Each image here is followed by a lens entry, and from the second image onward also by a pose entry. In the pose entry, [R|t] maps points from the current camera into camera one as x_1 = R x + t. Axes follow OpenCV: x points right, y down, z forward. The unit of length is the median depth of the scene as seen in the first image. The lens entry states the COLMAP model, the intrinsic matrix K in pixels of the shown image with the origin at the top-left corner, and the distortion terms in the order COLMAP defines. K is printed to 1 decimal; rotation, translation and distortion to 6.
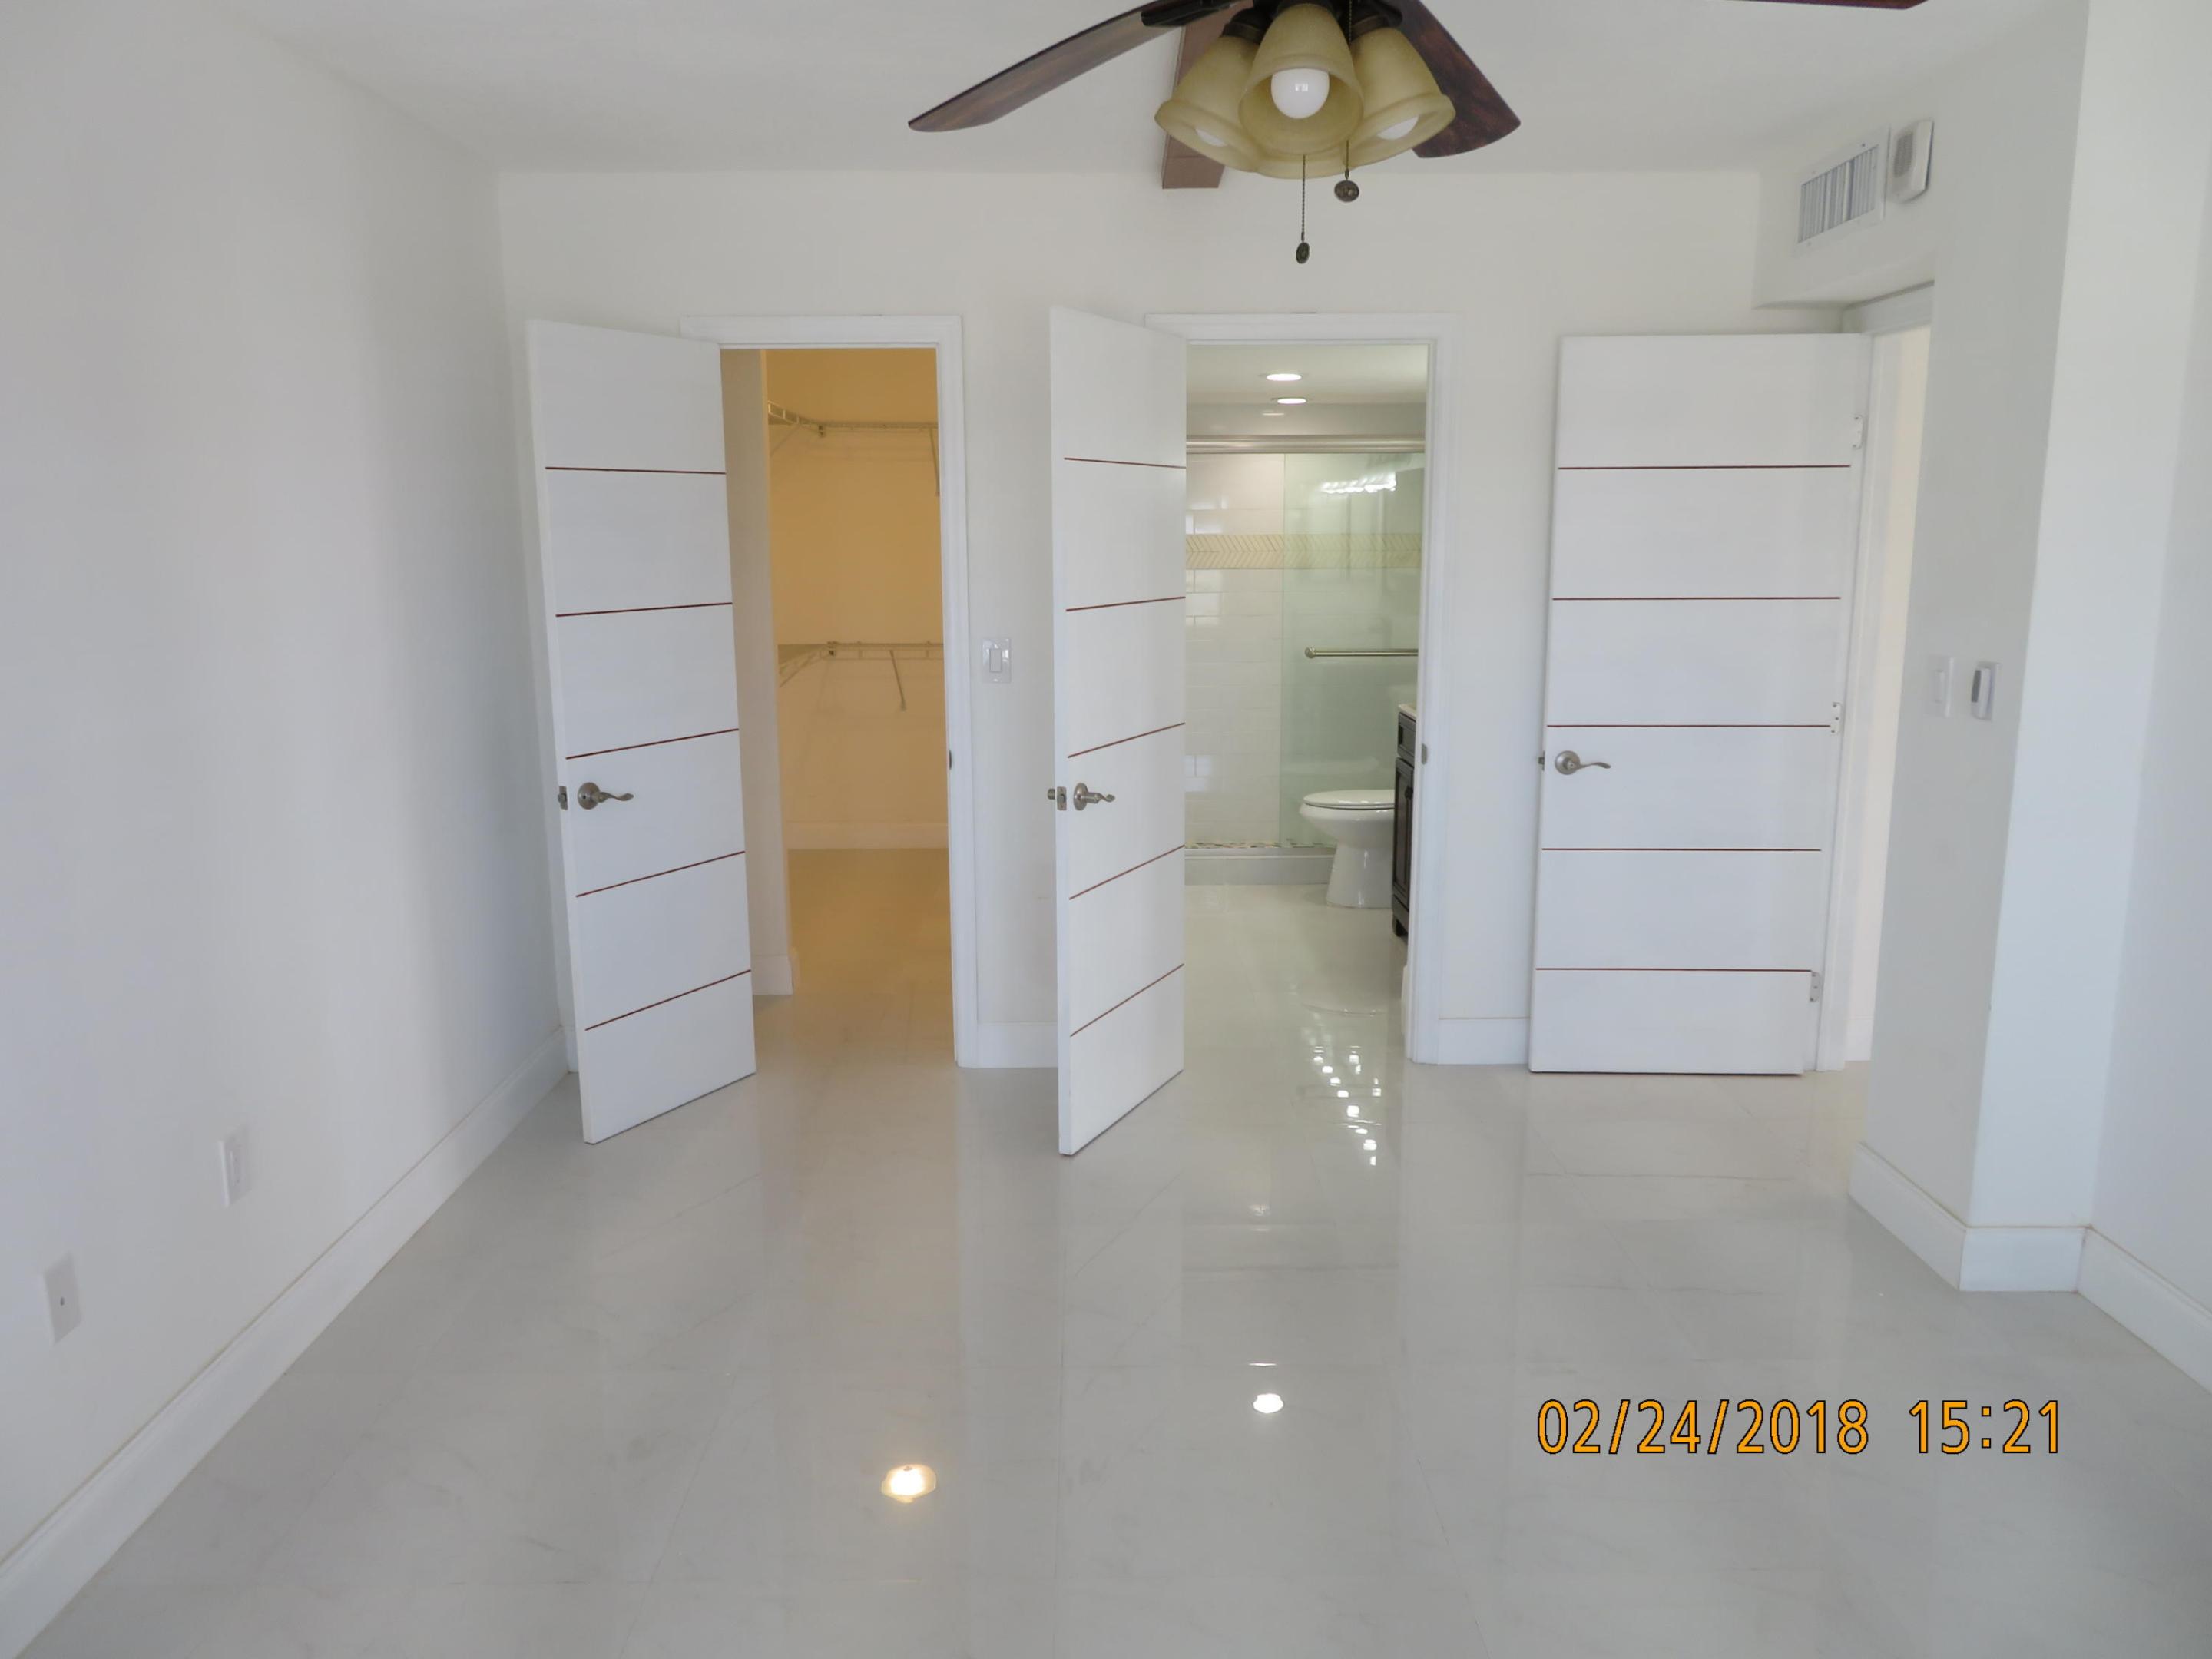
lens RADIAL K [[1571.1, 0, 1110.4], [0, 1571.1, 829.8], [0, 0, 1]] dist [-0.013898, 0.002421]
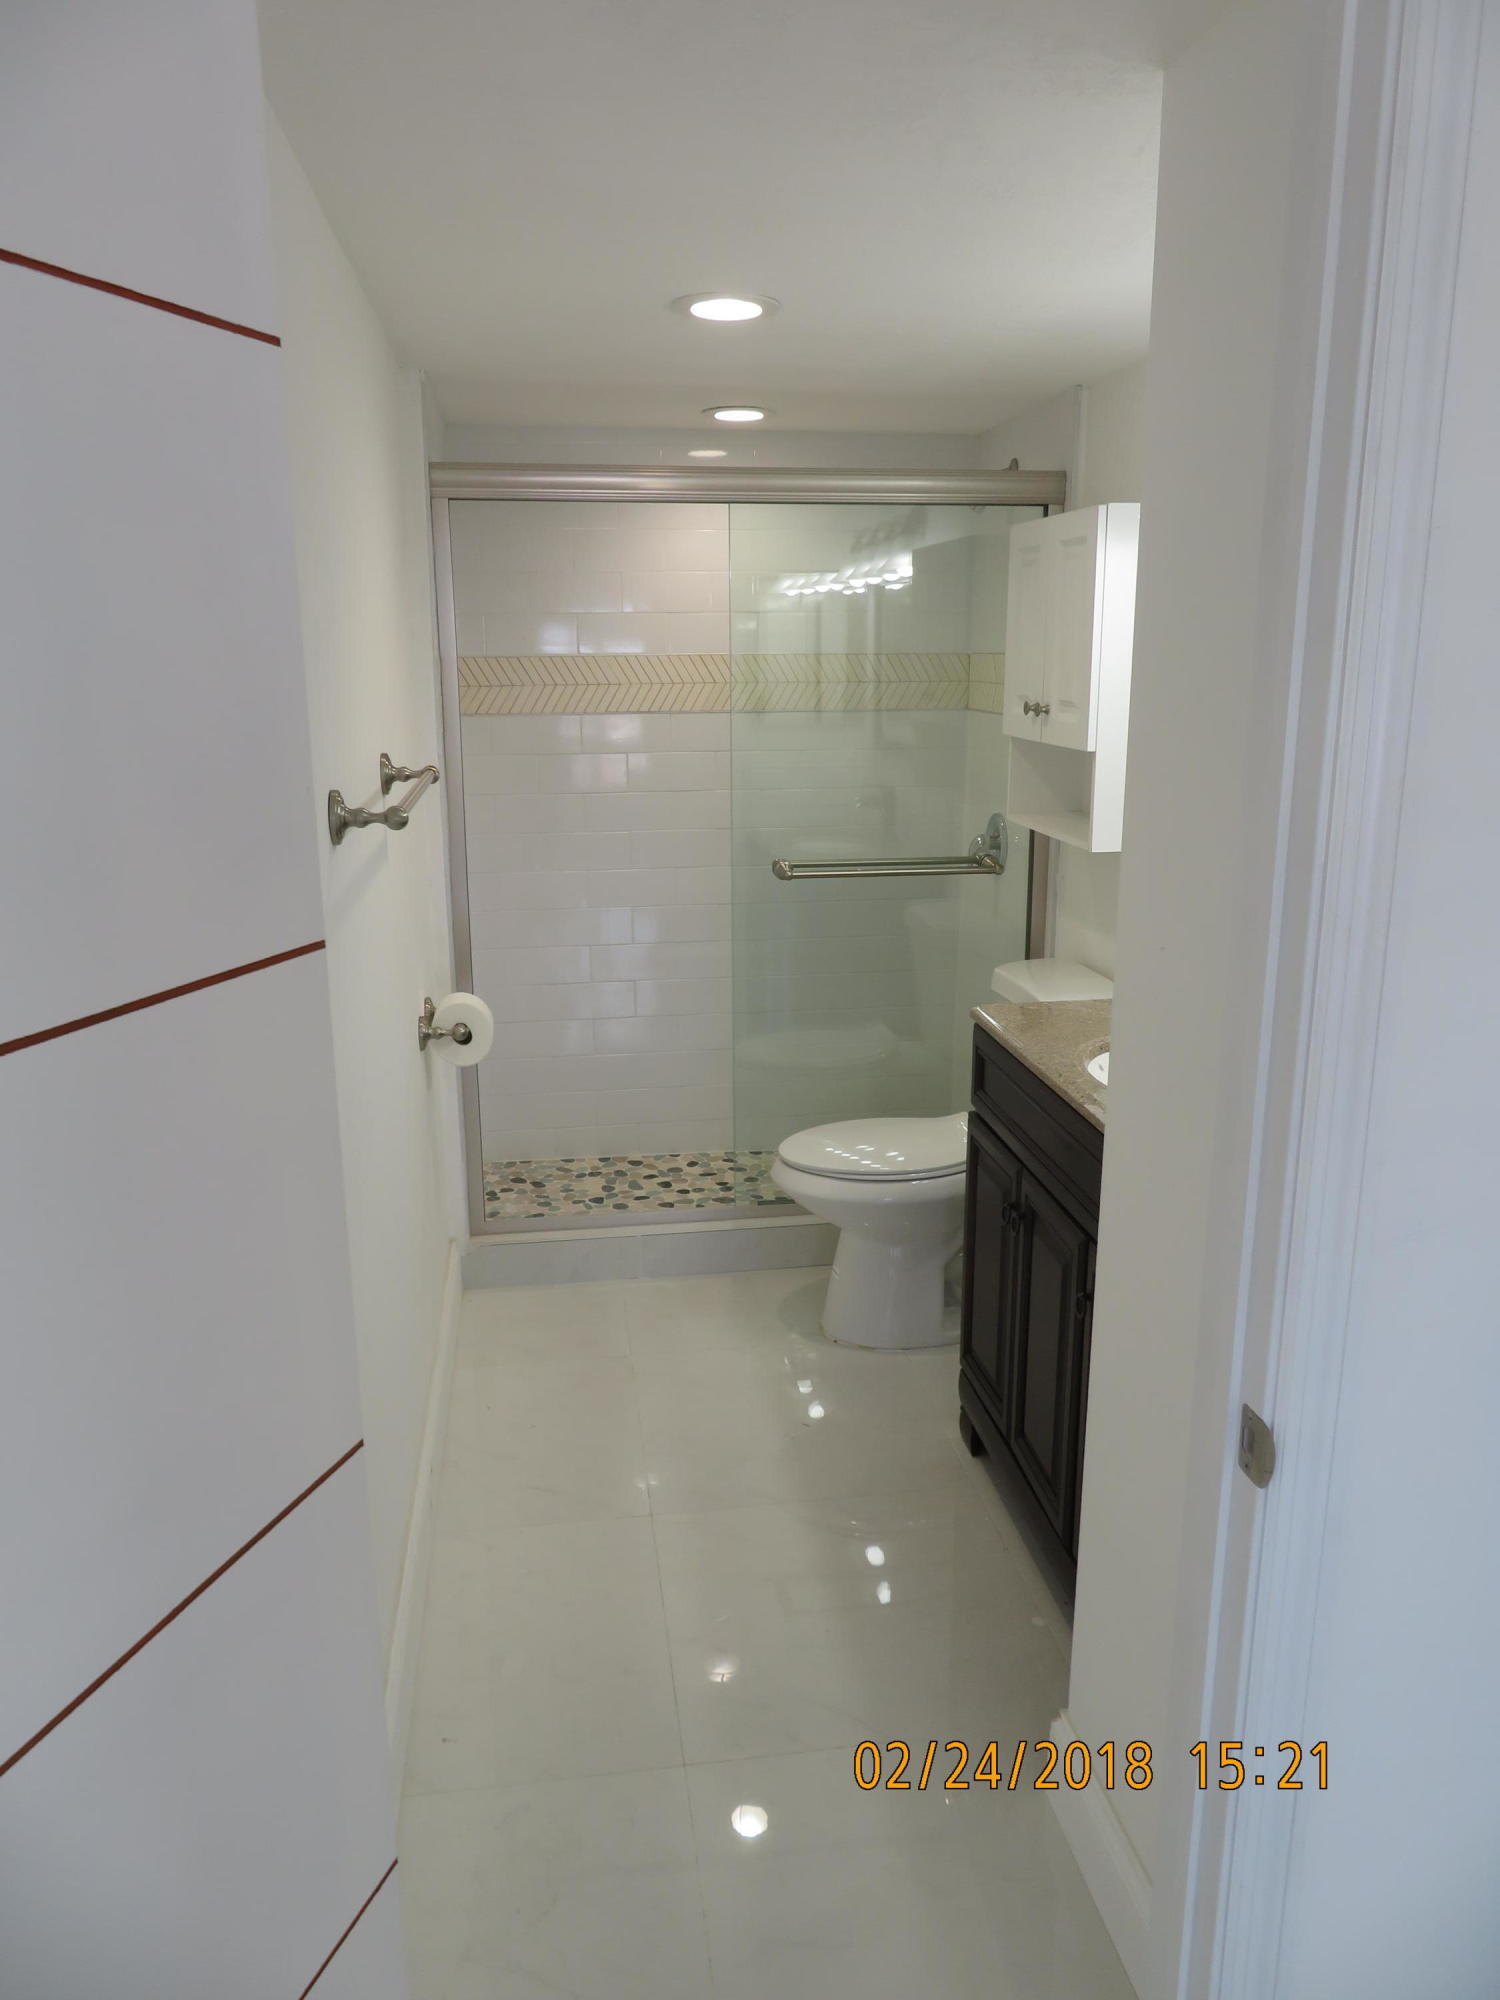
lens RADIAL K [[1420.5, 0, 747.9], [0, 1420.5, 1003.4], [0, 0, 1]] dist [-0.013898, 0.002421]
pose [[0.992021, -0.031159, 0.122164, 0.045720], [0.024193, 0.998018, 0.058094, -0.084530], [-0.123732, -0.054675, 0.990808, 0.440924]]
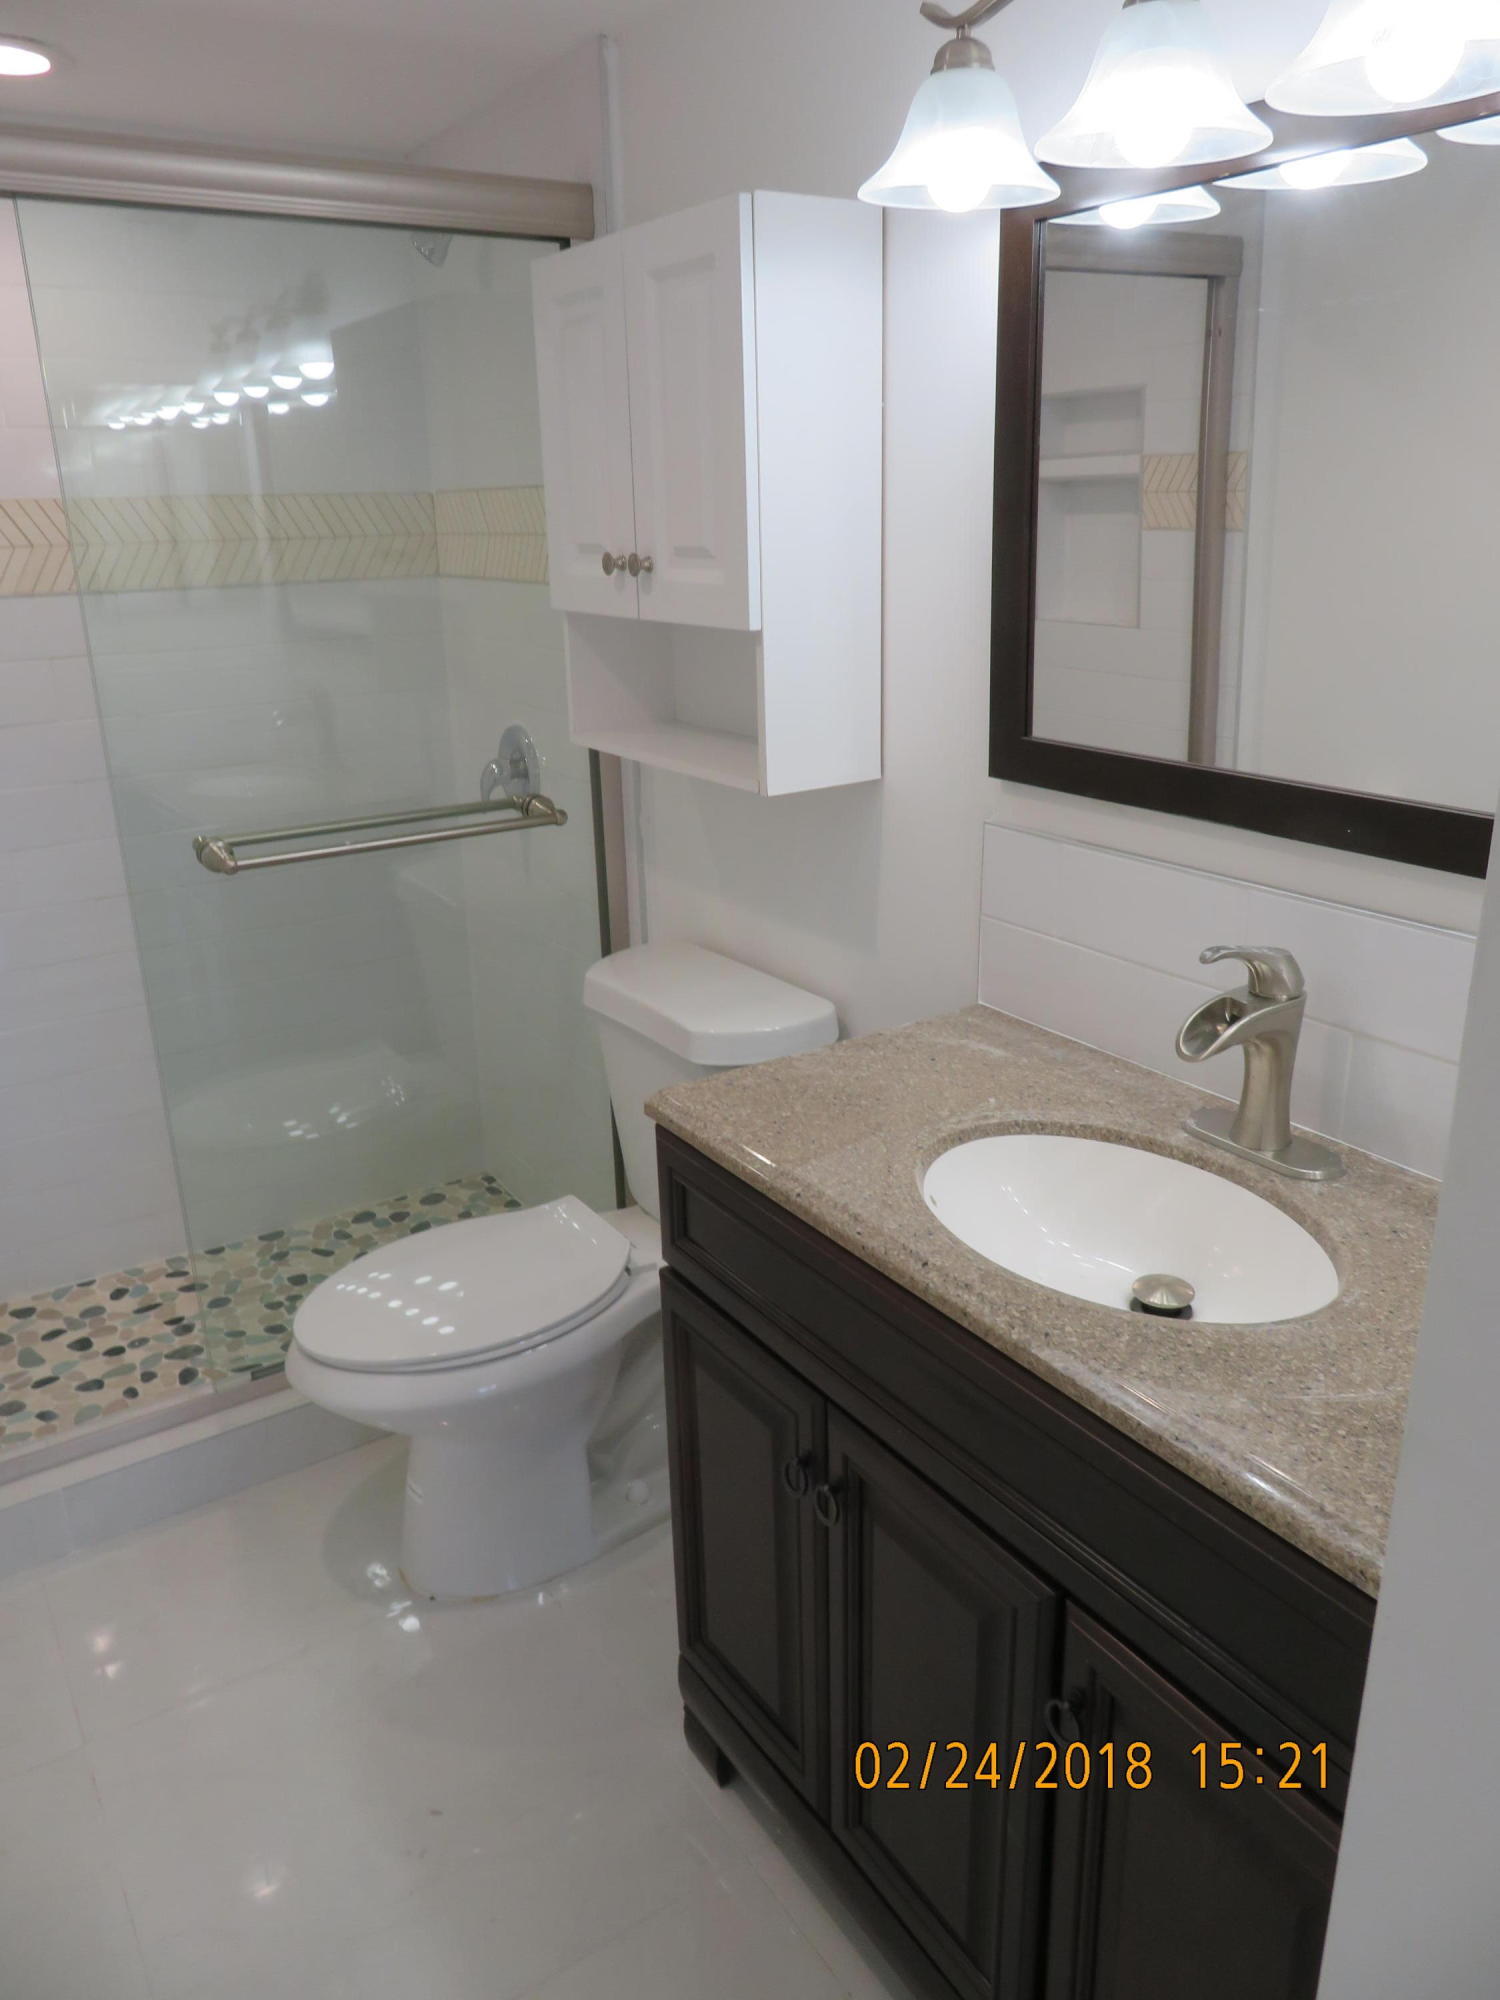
lens RADIAL K [[1420.5, 0, 749.5], [0, 1420.5, 994.8], [0, 0, 1]] dist [-0.013898, 0.002421]
pose [[0.841715, -0.189905, 0.505423, 0.057171], [0.120390, 0.978548, 0.167181, -0.107160], [-0.526329, -0.079871, 0.846521, 0.602284]]
